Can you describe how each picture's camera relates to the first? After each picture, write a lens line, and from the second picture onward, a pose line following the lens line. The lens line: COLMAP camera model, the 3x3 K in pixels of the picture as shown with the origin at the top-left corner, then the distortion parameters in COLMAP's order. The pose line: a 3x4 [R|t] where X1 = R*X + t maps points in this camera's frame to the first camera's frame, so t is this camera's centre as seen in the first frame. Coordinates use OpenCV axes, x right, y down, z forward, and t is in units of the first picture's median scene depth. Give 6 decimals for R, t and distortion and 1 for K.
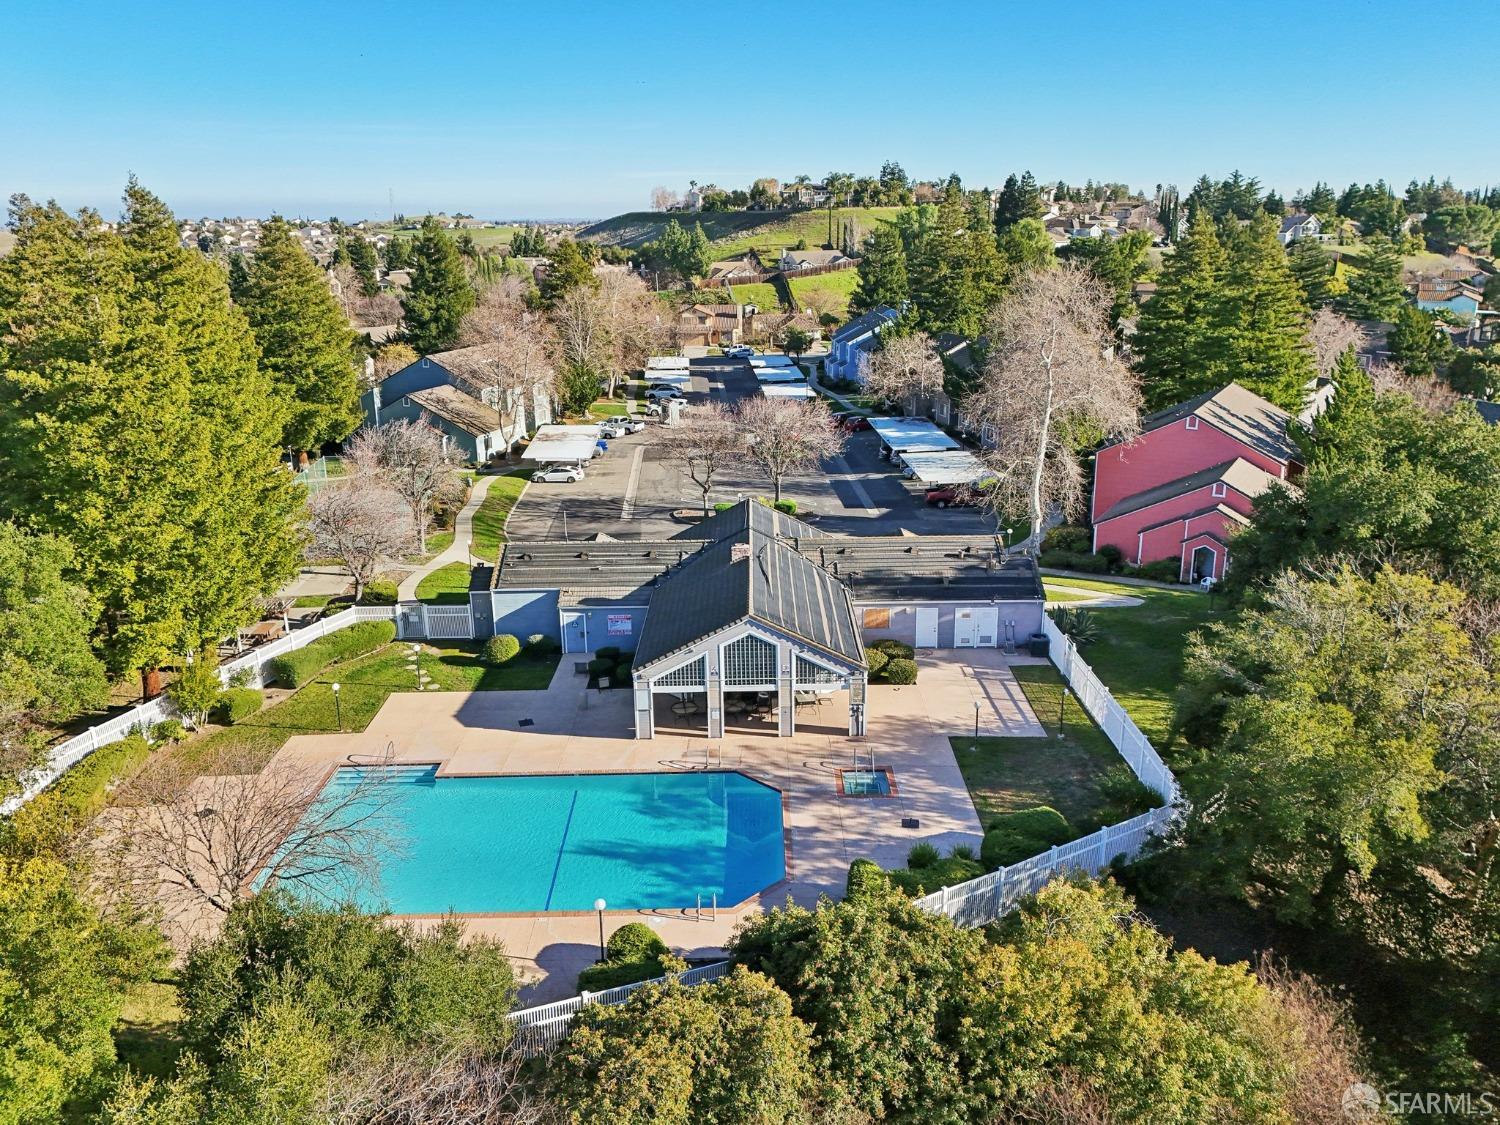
lens RADIAL K [[1185.4, 0, 773.0], [0, 1185.4, 560.1], [0, 0, 1]] dist [0.054279, -0.123075]
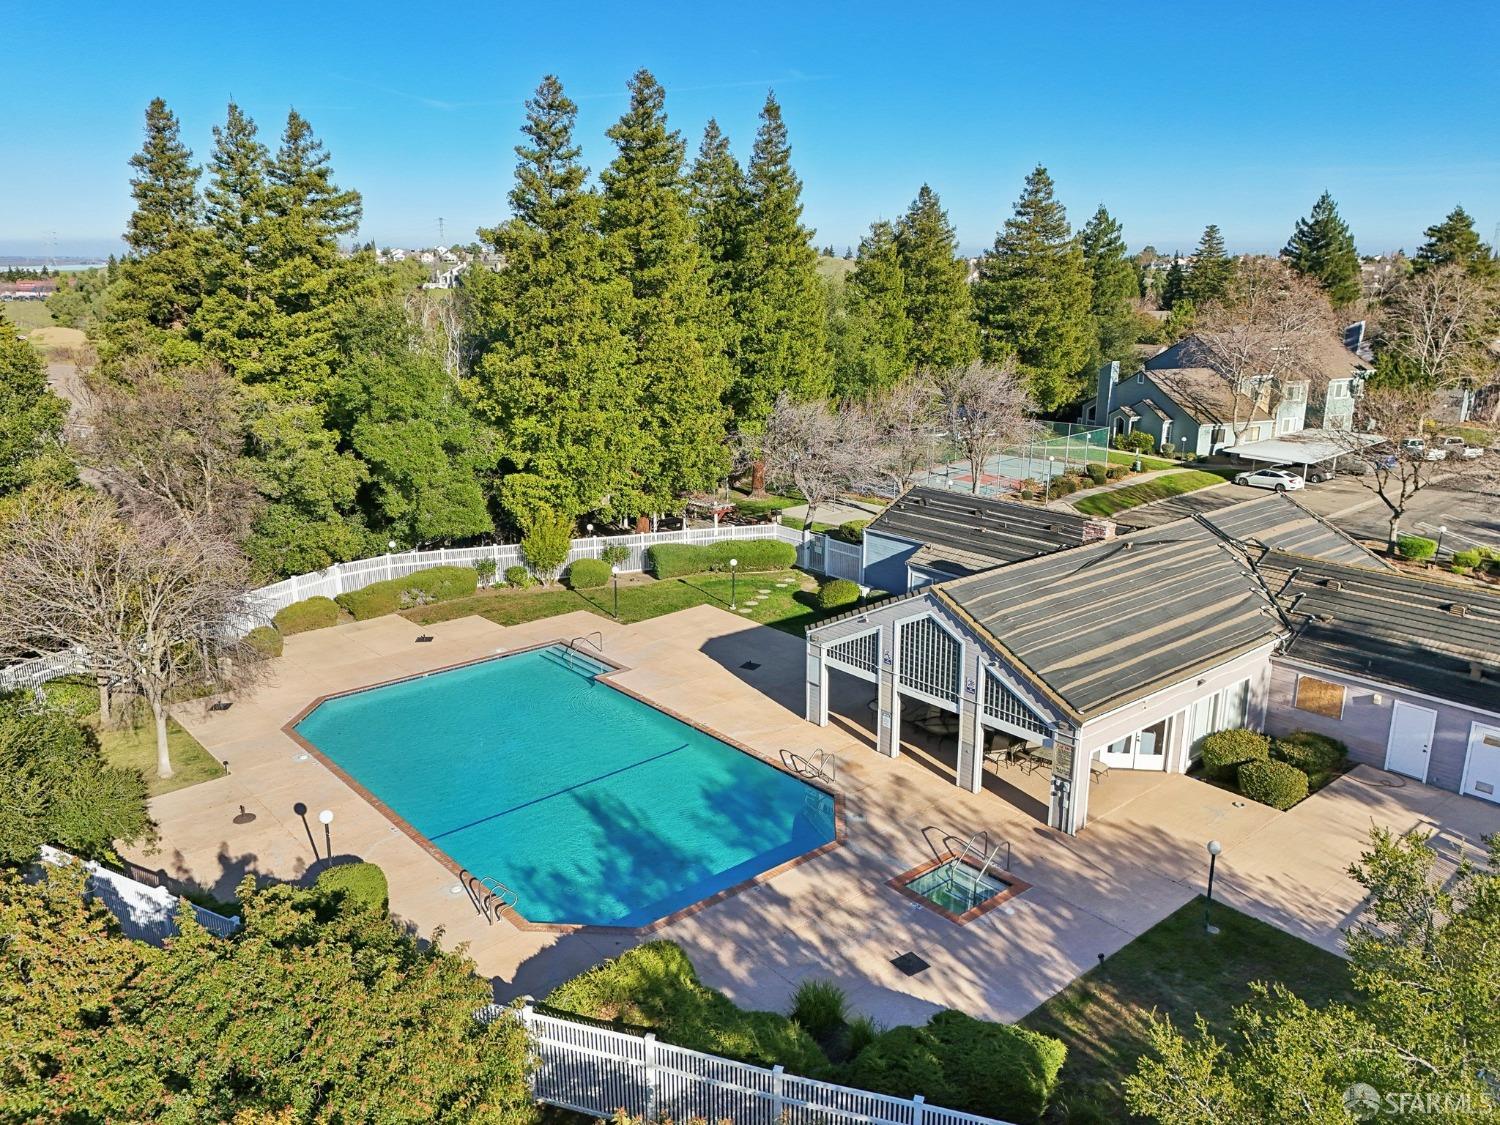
lens RADIAL K [[1148.6, 0, 750.0], [0, 1148.6, 562.5], [0, 0, 1]] dist [0.081064, -0.106506]
pose [[0.636260, 0.207521, -0.743040, 0.381815], [-0.229375, 0.970473, 0.074628, 0.007234], [0.736587, 0.122952, 0.665074, 0.471765]]
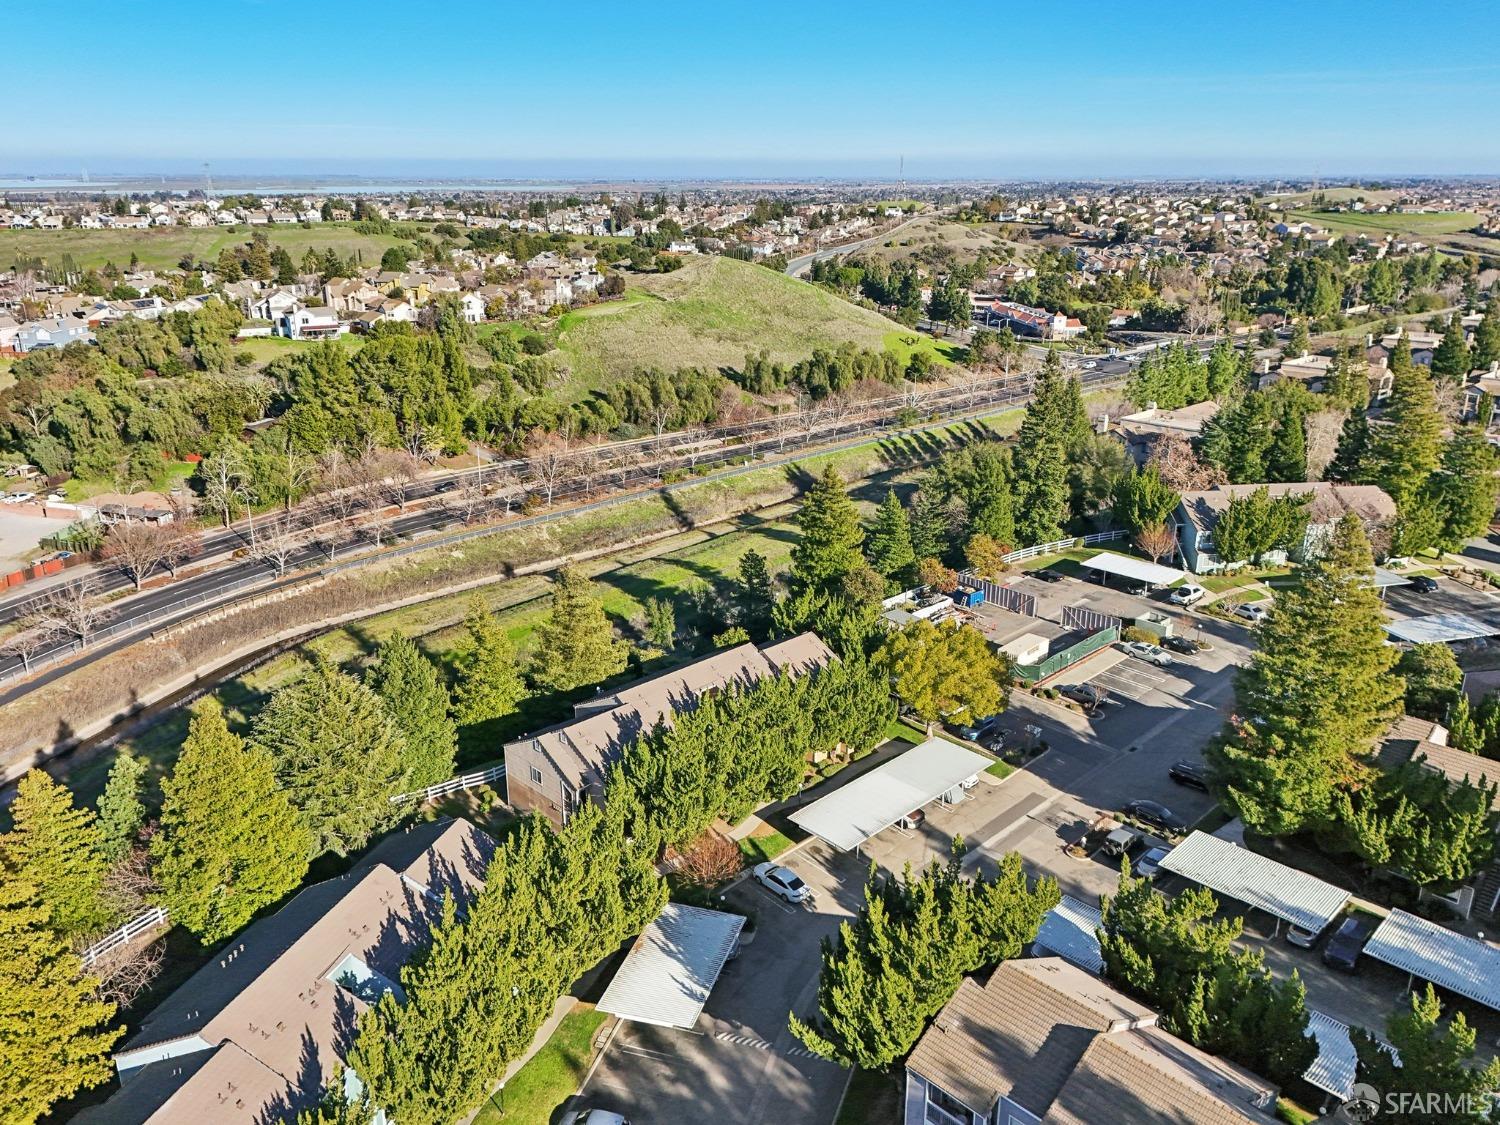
lens RADIAL K [[1148.6, 0, 750.0], [0, 1148.6, 562.5], [0, 0, 1]] dist [0.081064, -0.106506]
pose [[0.763859, 0.219044, -0.607074, -0.938397], [-0.186750, 0.975419, 0.116970, -0.635532], [0.617774, 0.024022, 0.785989, 0.671266]]
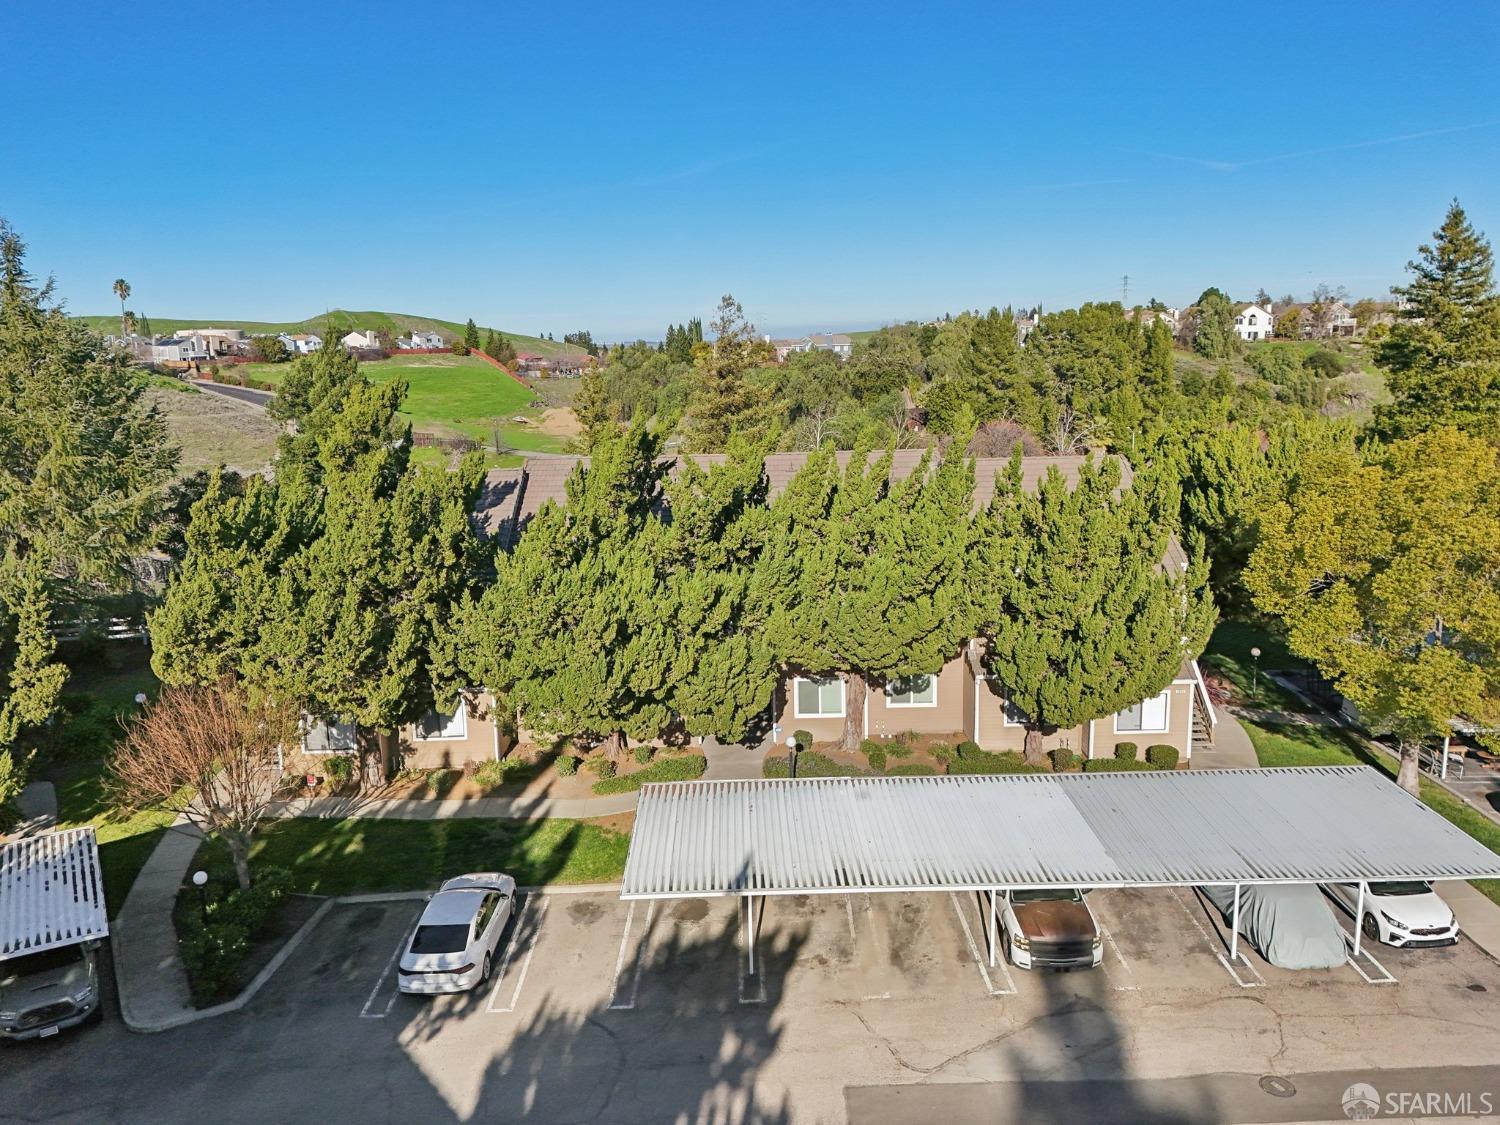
lens RADIAL K [[1177.1, 0, 758.0], [0, 1177.1, 556.9], [0, 0, 1]] dist [0.033856, -0.002404]
pose [[0.104698, 0.192136, -0.975767, -1.234700], [-0.255166, 0.953504, 0.160373, -0.346702], [0.961212, 0.232192, 0.148856, 1.833544]]
